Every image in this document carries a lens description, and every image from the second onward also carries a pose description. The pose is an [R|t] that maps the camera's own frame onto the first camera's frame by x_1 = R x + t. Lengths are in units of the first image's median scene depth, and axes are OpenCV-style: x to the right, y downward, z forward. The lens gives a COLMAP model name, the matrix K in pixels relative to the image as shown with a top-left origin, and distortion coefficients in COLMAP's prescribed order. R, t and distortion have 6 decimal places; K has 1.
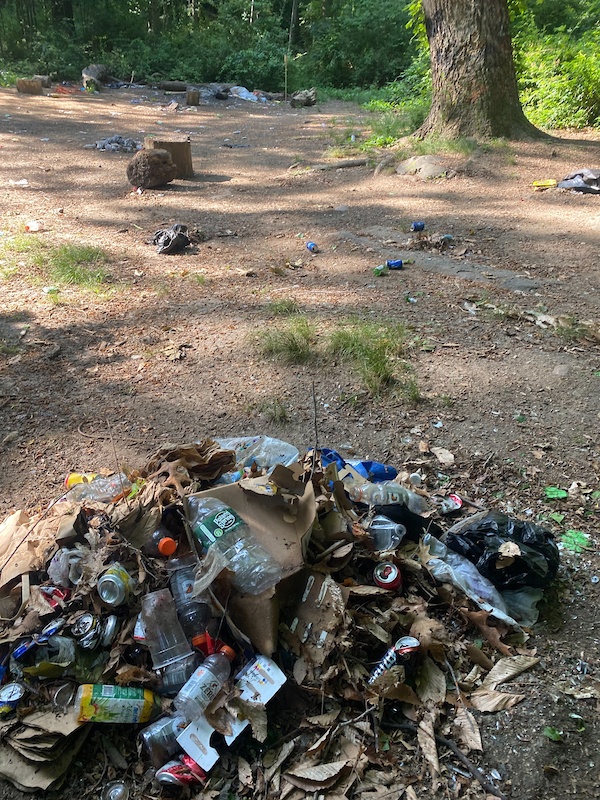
lens RADIAL K [[613.8, 0, 296.7], [0, 613.8, 400.1], [0, 0, 1]] dist [0.025008, -0.015338]
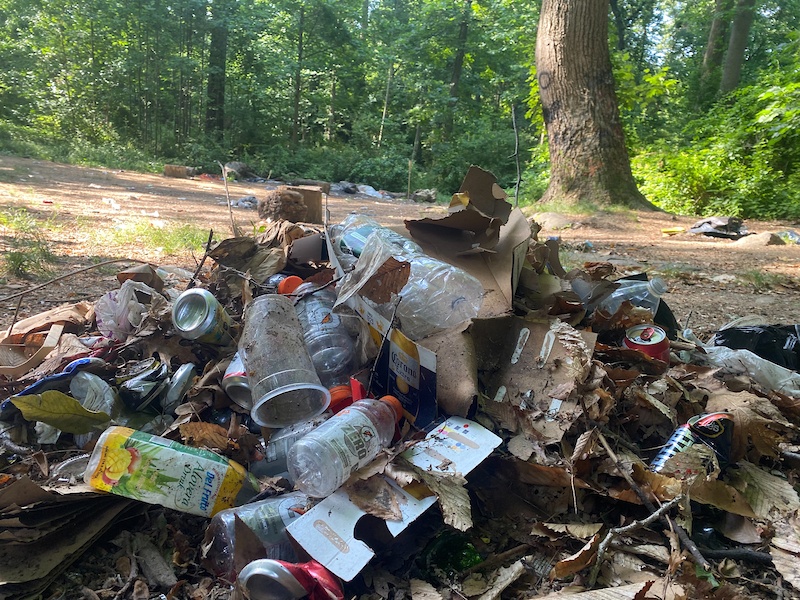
lens RADIAL K [[613.8, 0, 404.3], [0, 613.8, 301.6], [0, 0, 1]] dist [0.025008, -0.015338]
pose [[0.998949, 0.045302, -0.007006, -0.089276], [-0.045053, 0.942011, -0.332544, 0.453755], [-0.008465, 0.332510, 0.943062, 0.405950]]
